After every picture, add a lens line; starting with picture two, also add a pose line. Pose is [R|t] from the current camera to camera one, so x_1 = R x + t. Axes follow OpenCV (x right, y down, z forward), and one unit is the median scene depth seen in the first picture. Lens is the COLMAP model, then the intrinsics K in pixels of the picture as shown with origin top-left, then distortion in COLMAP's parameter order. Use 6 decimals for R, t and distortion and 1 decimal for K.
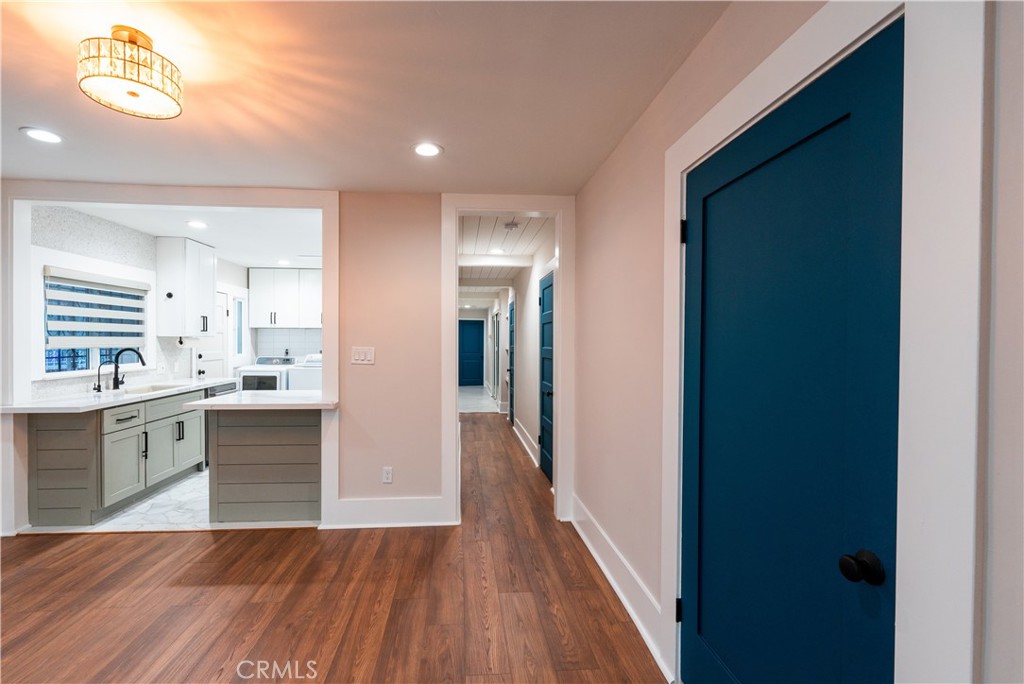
lens RADIAL K [[456.0, 0, 506.4], [0, 456.0, 349.0], [0, 0, 1]] dist [-0.008037, 0.000357]
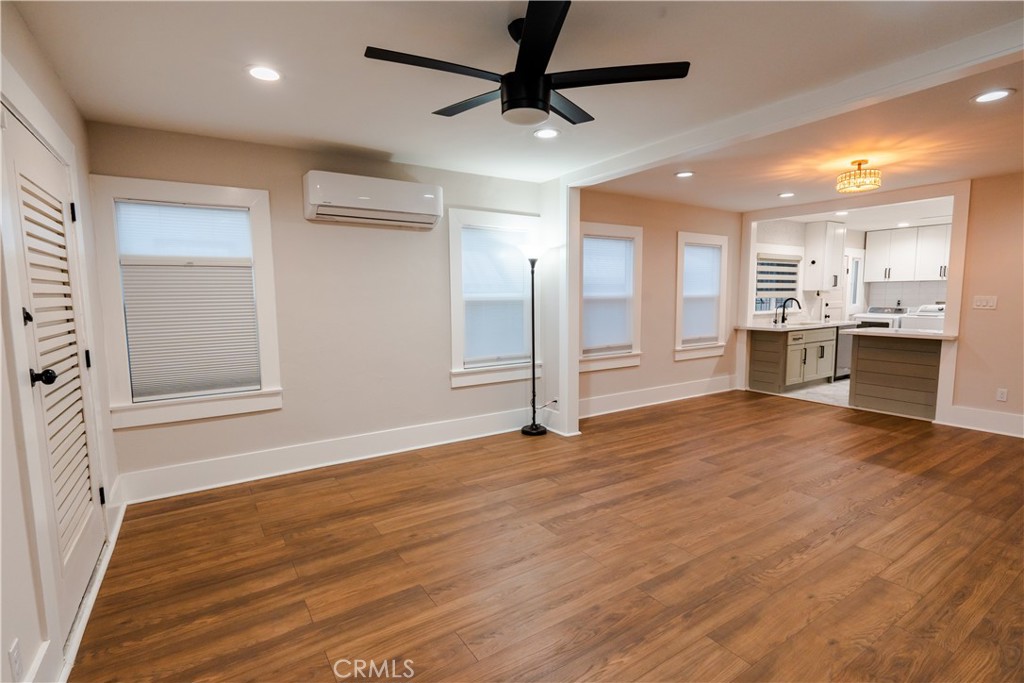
lens RADIAL K [[480.2, 0, 501.0], [0, 480.2, 338.4], [0, 0, 1]] dist [-0.000353, -0.000944]
pose [[0.446663, 0.074118, -0.891627, 0.249635], [-0.008403, 0.996866, 0.078656, 0.016258], [0.894663, -0.027640, 0.445886, -0.714926]]
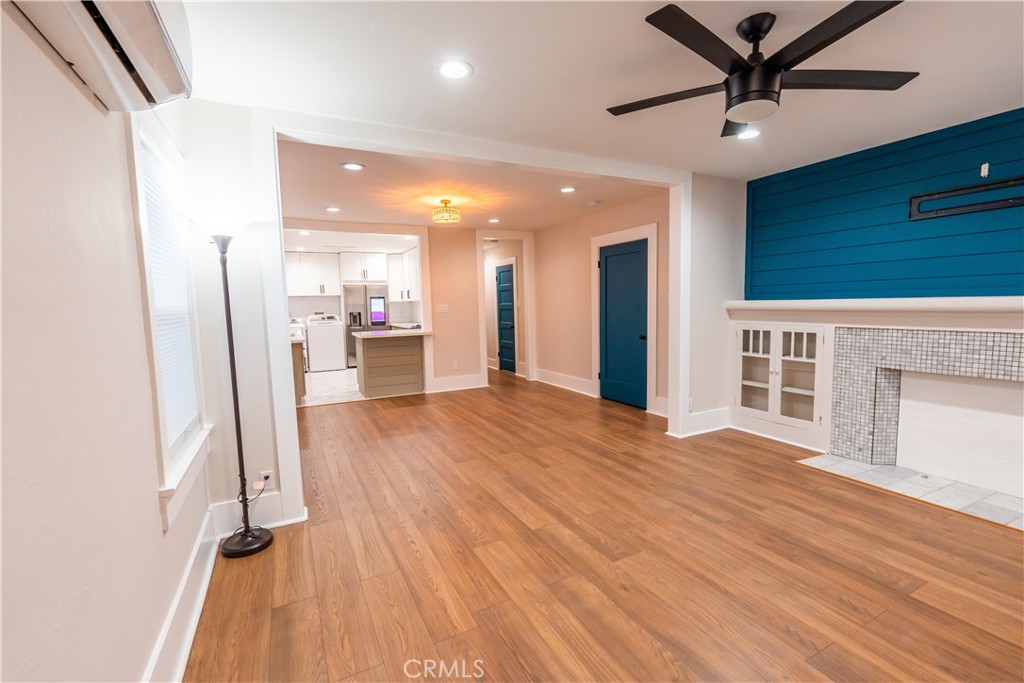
lens RADIAL K [[456.0, 0, 504.6], [0, 456.0, 341.4], [0, 0, 1]] dist [-0.008037, 0.000357]
pose [[0.933746, -0.056102, 0.353513, -0.633502], [0.033887, 0.997060, 0.068725, 0.023639], [-0.356329, -0.052192, 0.932902, -0.824398]]
